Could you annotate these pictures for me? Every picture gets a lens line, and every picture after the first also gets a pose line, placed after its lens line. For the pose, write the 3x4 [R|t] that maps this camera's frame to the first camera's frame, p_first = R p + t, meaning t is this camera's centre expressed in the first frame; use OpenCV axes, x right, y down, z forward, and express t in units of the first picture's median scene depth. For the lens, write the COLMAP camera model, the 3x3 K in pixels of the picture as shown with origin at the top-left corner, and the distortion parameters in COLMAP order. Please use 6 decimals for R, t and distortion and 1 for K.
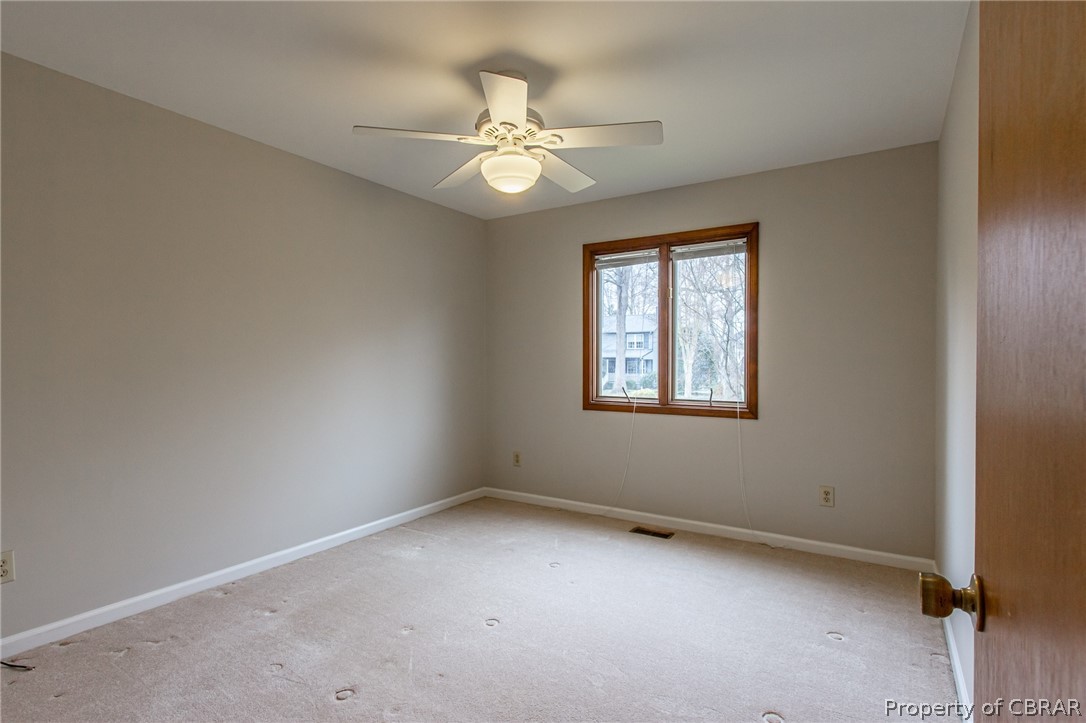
lens RADIAL K [[542.5, 0, 545.7], [0, 542.5, 362.8], [0, 0, 1]] dist [-0.000613, -0.000037]
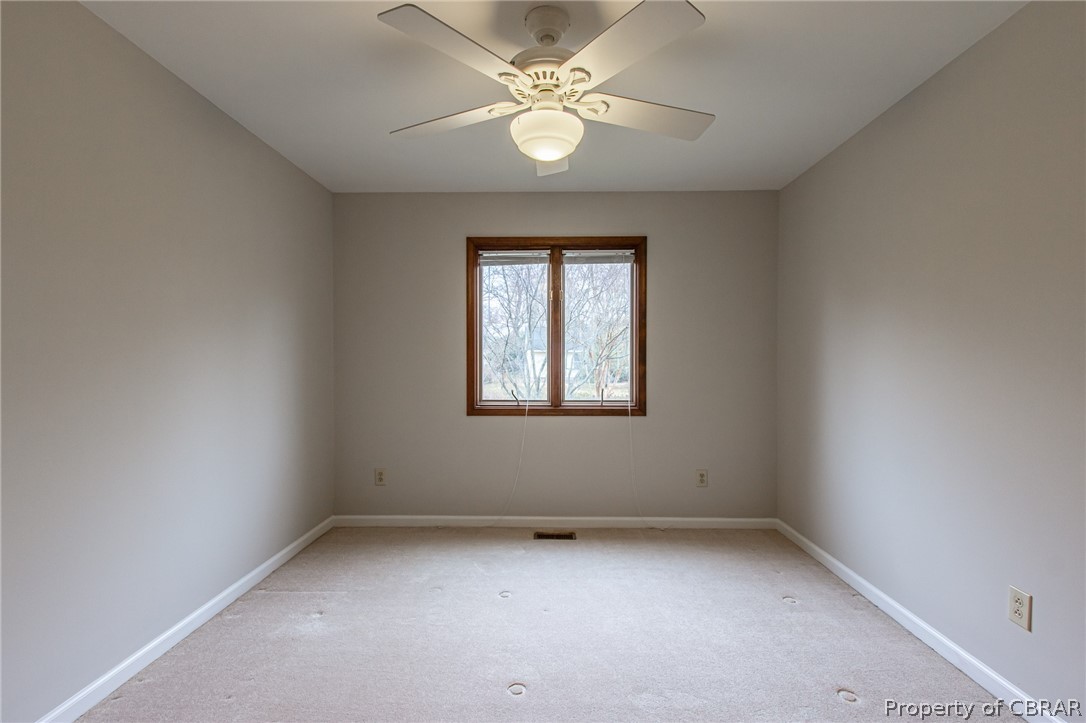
lens RADIAL K [[498.5, 0, 544.7], [0, 498.5, 363.4], [0, 0, 1]] dist [0.003726, -0.000354]
pose [[0.851879, -0.001441, 0.523736, -0.287179], [0.003047, 0.999993, -0.002205, -0.000028], [-0.523729, 0.003475, 0.851878, 0.224315]]
